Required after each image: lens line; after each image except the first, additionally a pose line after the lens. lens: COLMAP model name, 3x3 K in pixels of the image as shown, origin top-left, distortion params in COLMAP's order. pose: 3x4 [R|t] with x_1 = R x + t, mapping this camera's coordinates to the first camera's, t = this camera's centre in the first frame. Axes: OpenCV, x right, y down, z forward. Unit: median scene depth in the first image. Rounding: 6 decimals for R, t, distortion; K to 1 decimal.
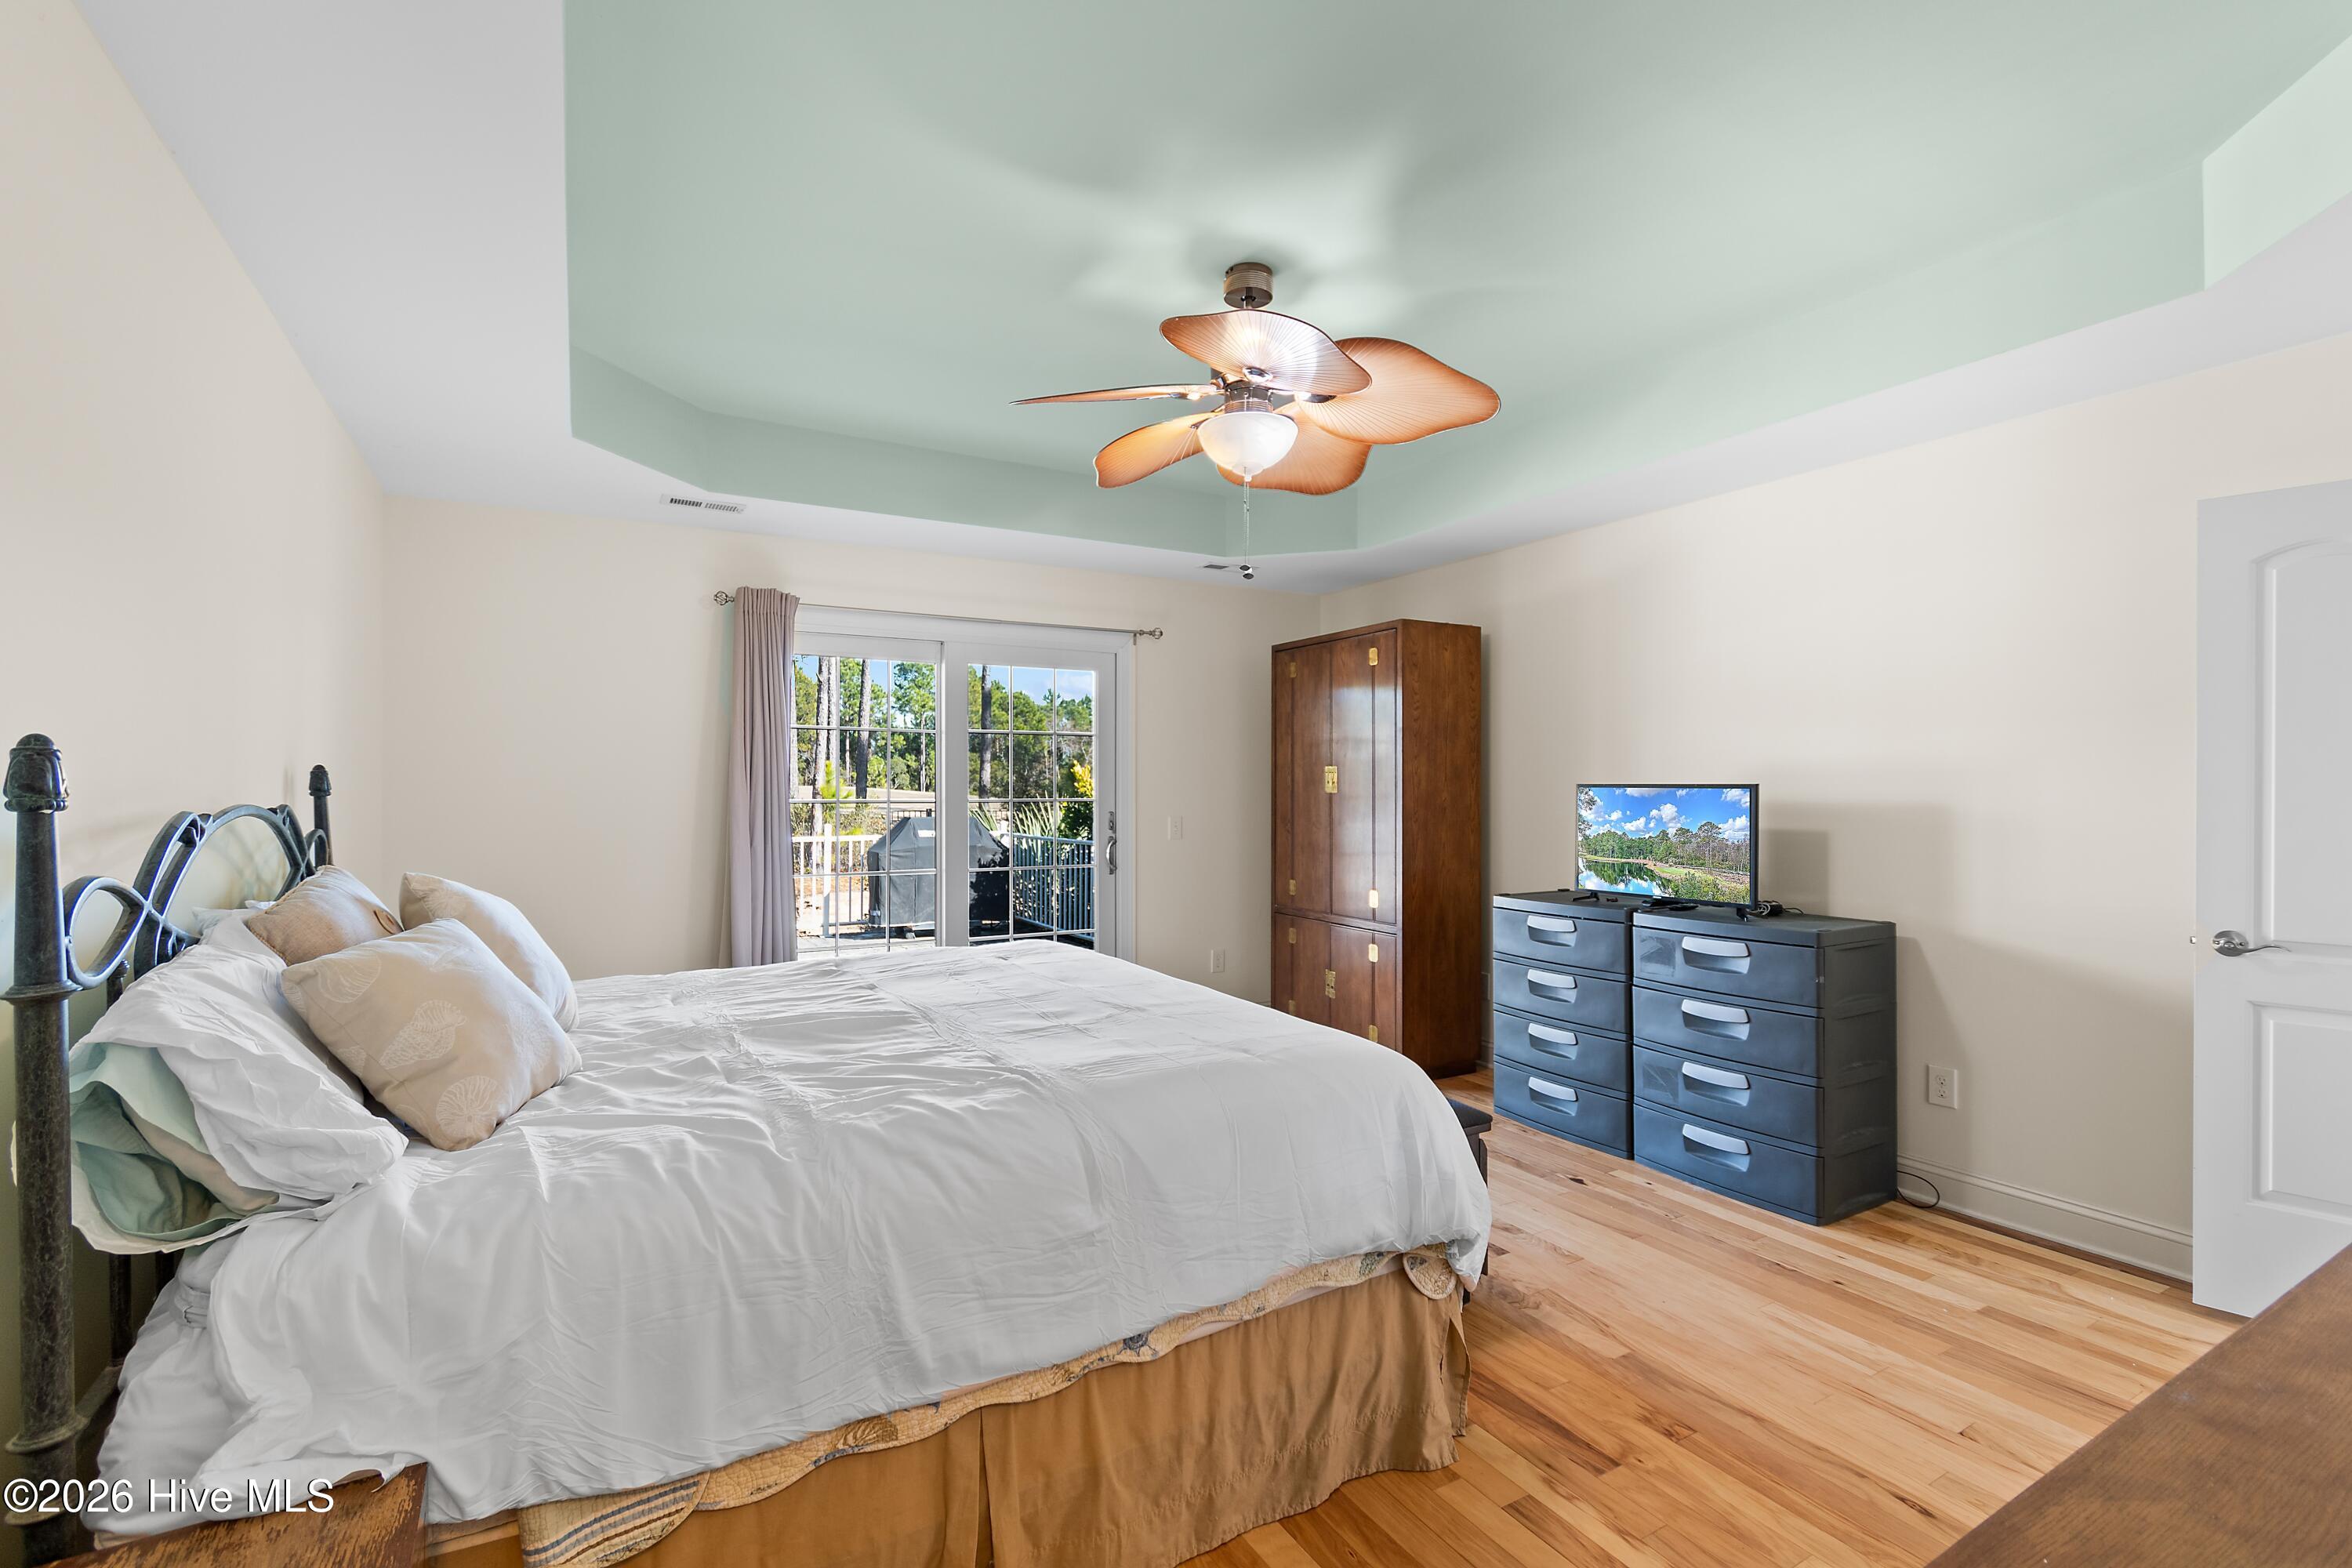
lens RADIAL K [[1053.9, 0, 1178.4], [0, 1053.9, 772.1], [0, 0, 1]] dist [0.000229, -0.001013]
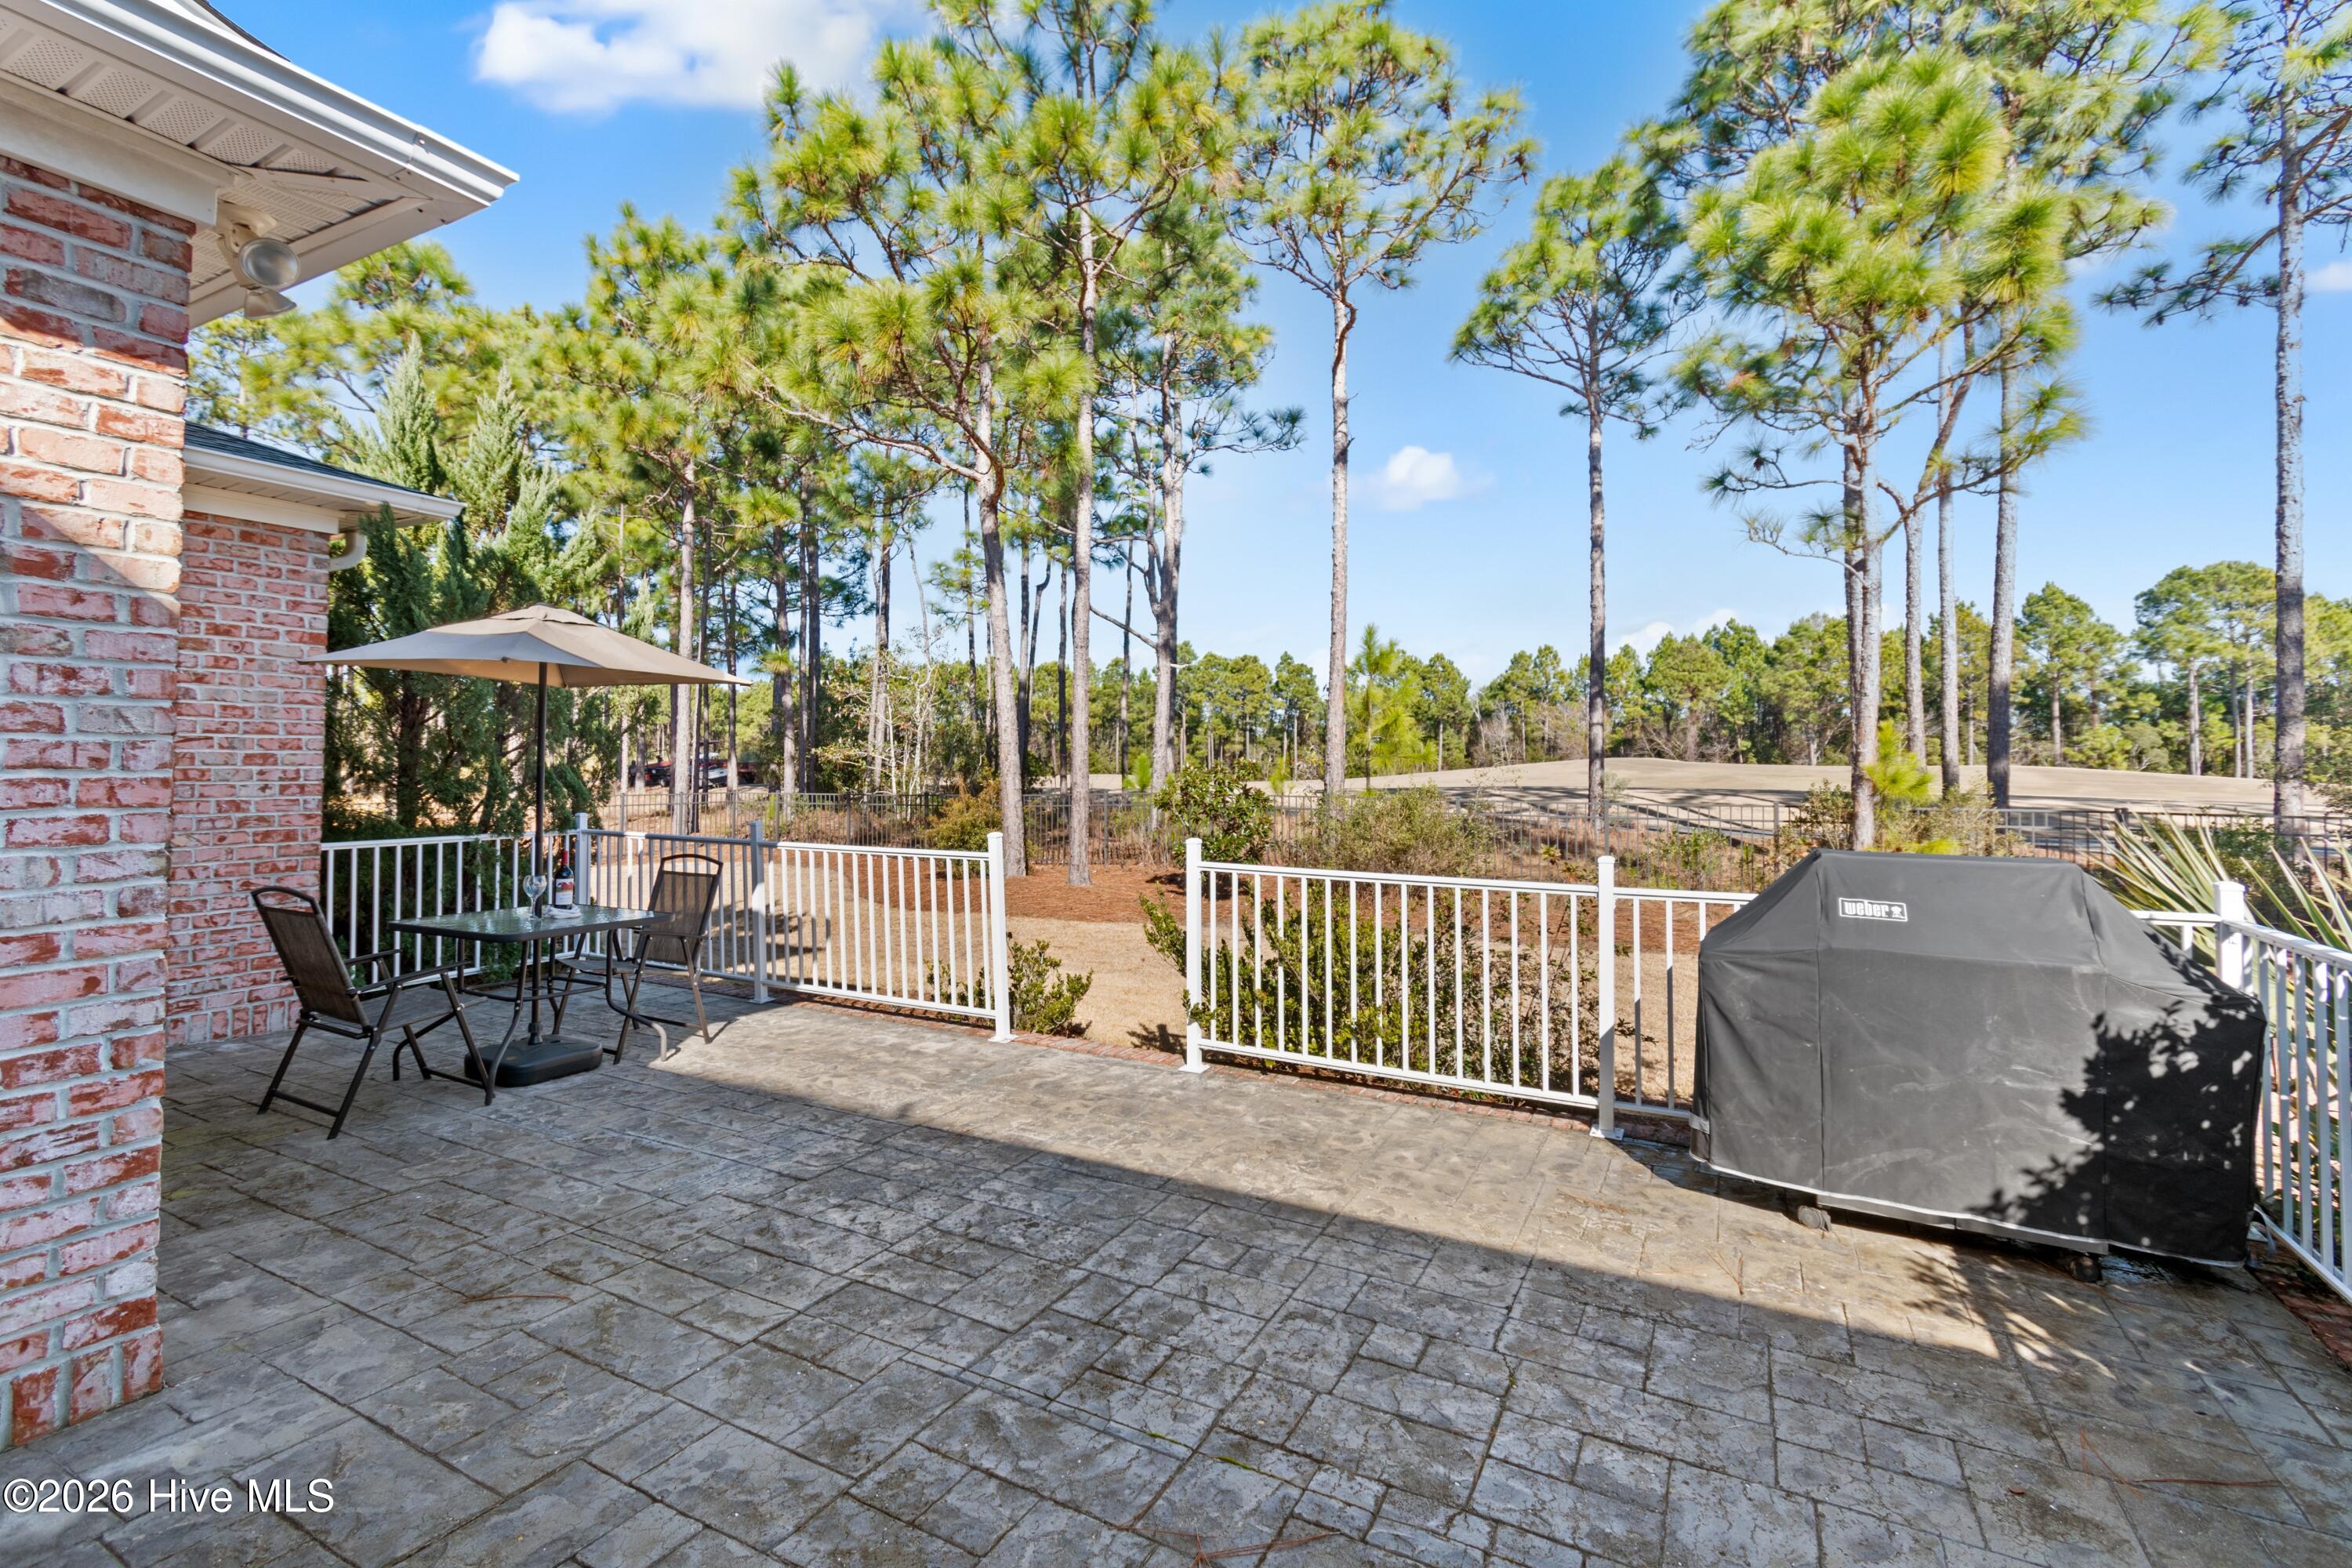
lens RADIAL K [[1031.0, 0, 1176.4], [0, 1031.0, 726.4], [0, 0, 1]] dist [0.000010, -0.000156]
pose [[0.514481, -0.029065, -0.857009, -0.011364], [0.008259, 0.999547, -0.028940, 0.001358], [0.857462, 0.007811, 0.514488, 0.099547]]
